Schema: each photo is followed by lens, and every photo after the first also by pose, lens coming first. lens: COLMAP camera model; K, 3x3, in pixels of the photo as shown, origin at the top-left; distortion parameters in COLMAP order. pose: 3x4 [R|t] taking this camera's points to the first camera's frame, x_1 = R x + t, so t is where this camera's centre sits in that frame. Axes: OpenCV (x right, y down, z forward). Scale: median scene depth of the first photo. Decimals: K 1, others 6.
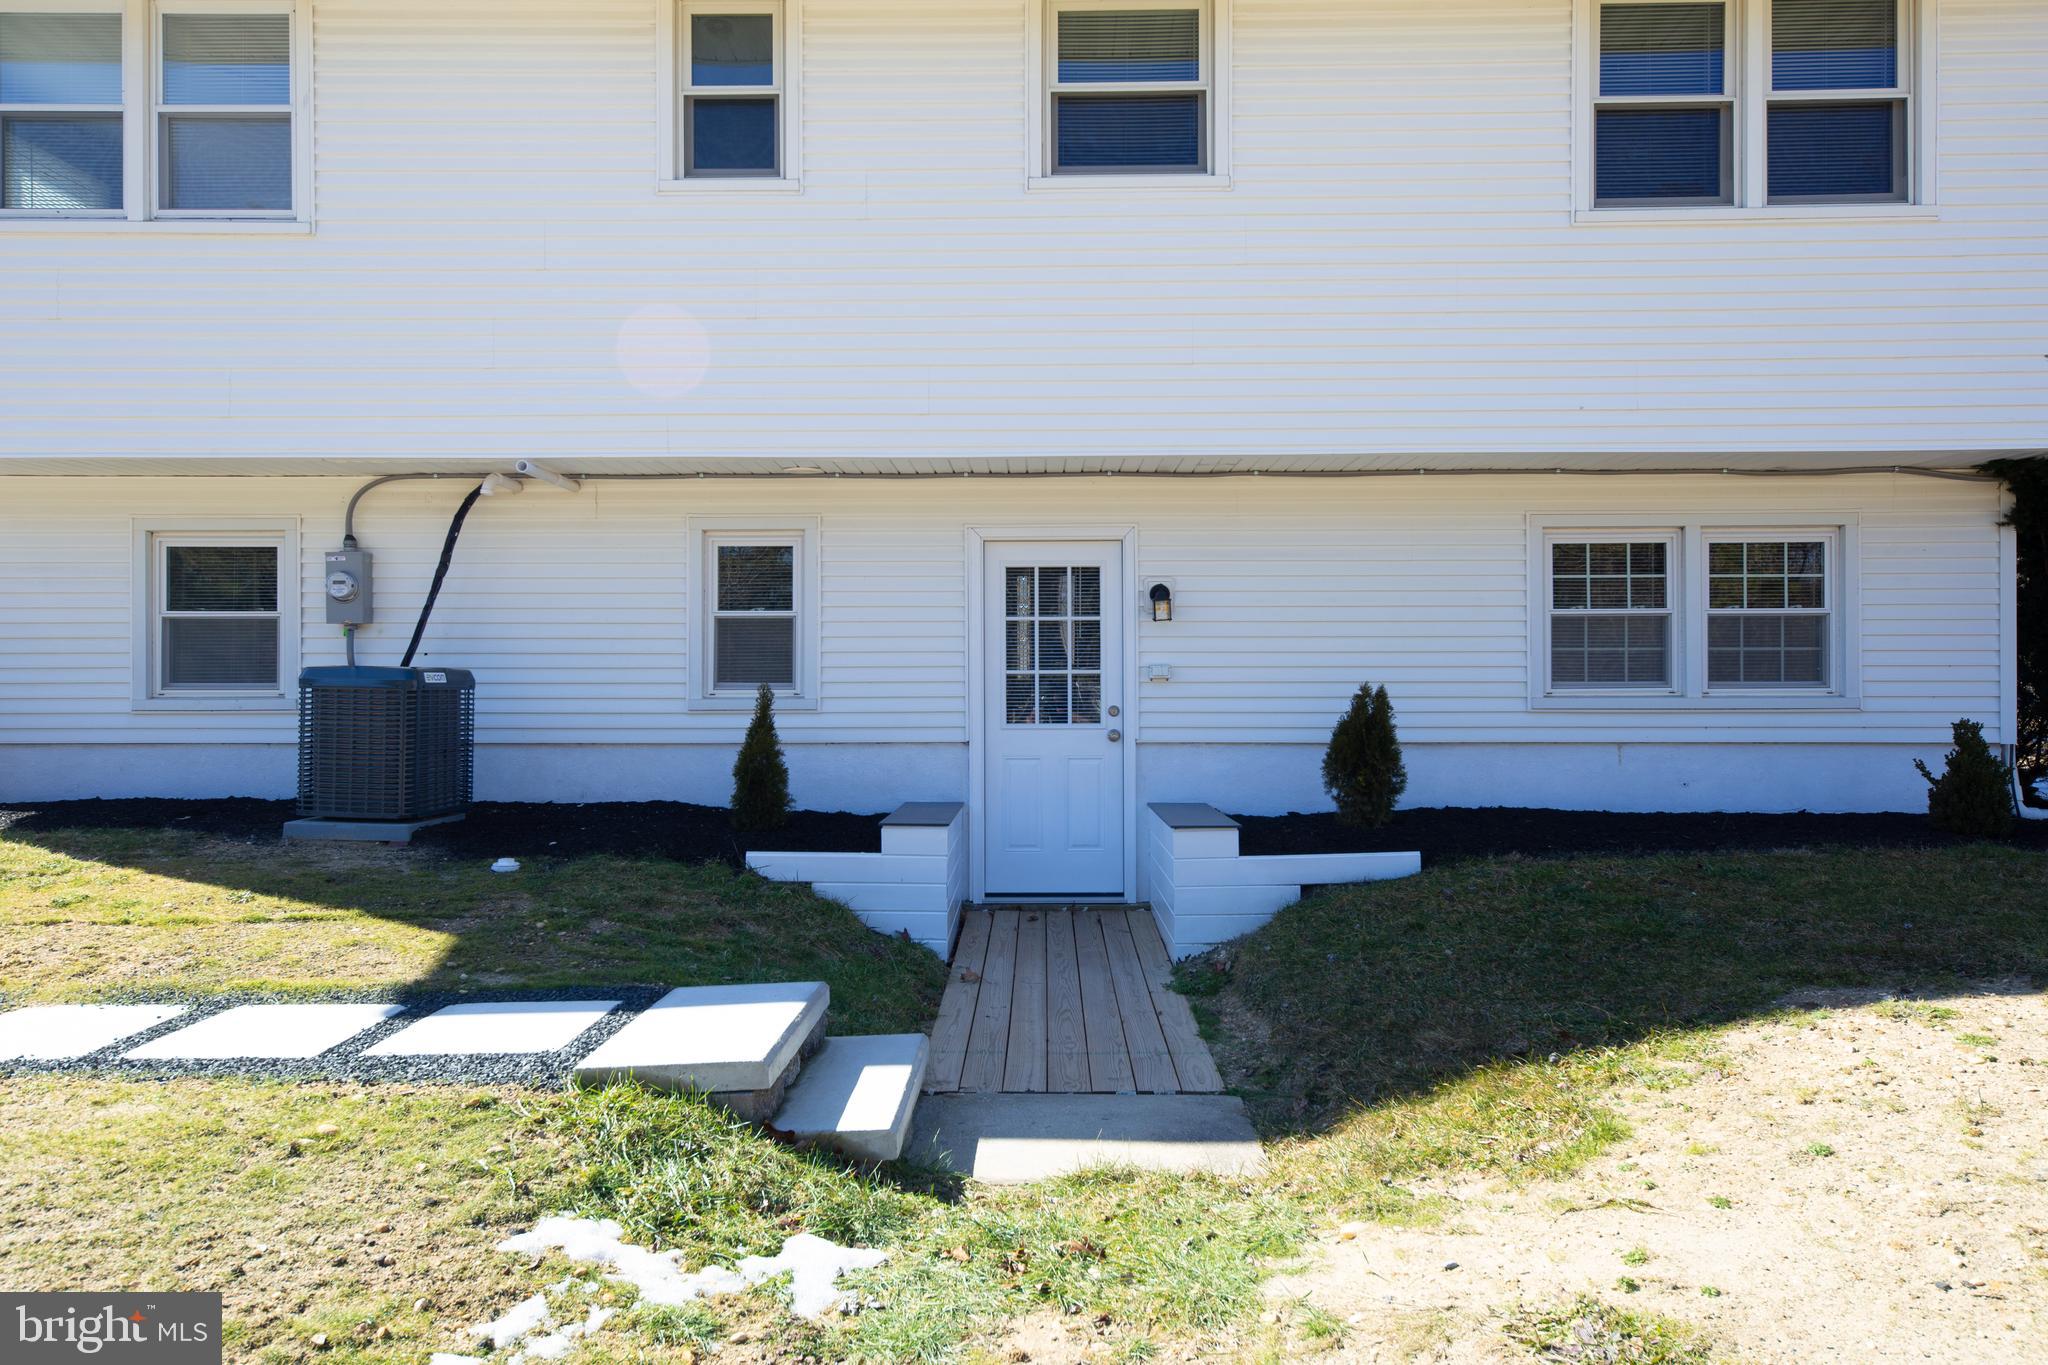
lens RADIAL K [[1312.3, 0, 1024.8], [0, 1312.3, 715.1], [0, 0, 1]] dist [0.003869, 0.001053]
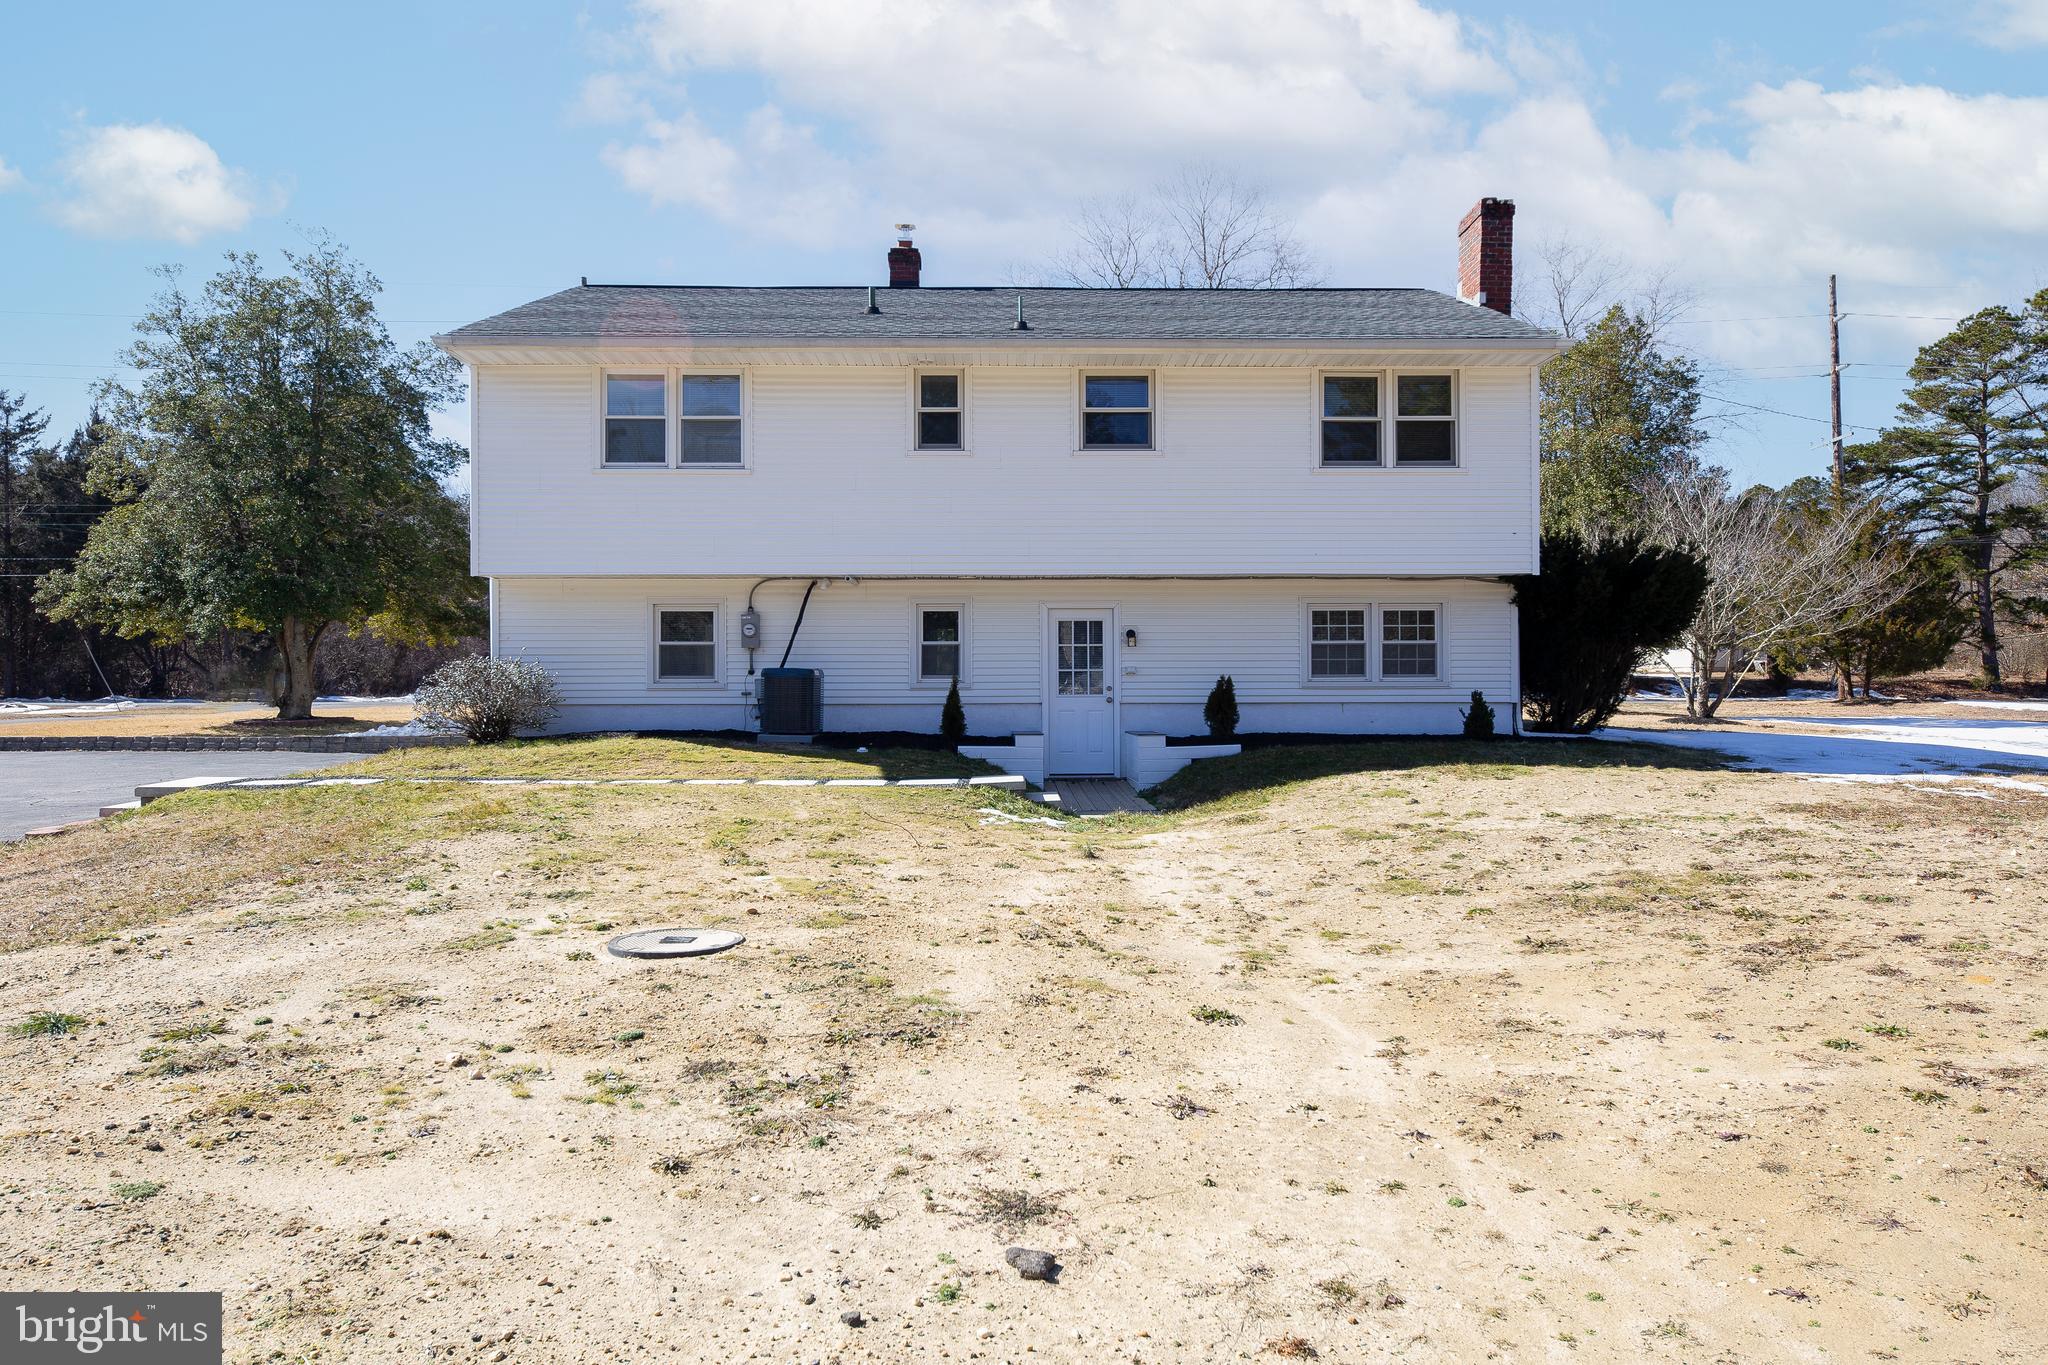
lens RADIAL K [[1312.3, 0, 1024.8], [0, 1312.3, 715.1], [0, 0, 1]] dist [0.003869, 0.001053]
pose [[0.999394, -0.002320, 0.034731, -0.146931], [0.001742, 0.999860, 0.016653, 0.004592], [-0.034765, -0.016582, 0.999258, -1.156972]]
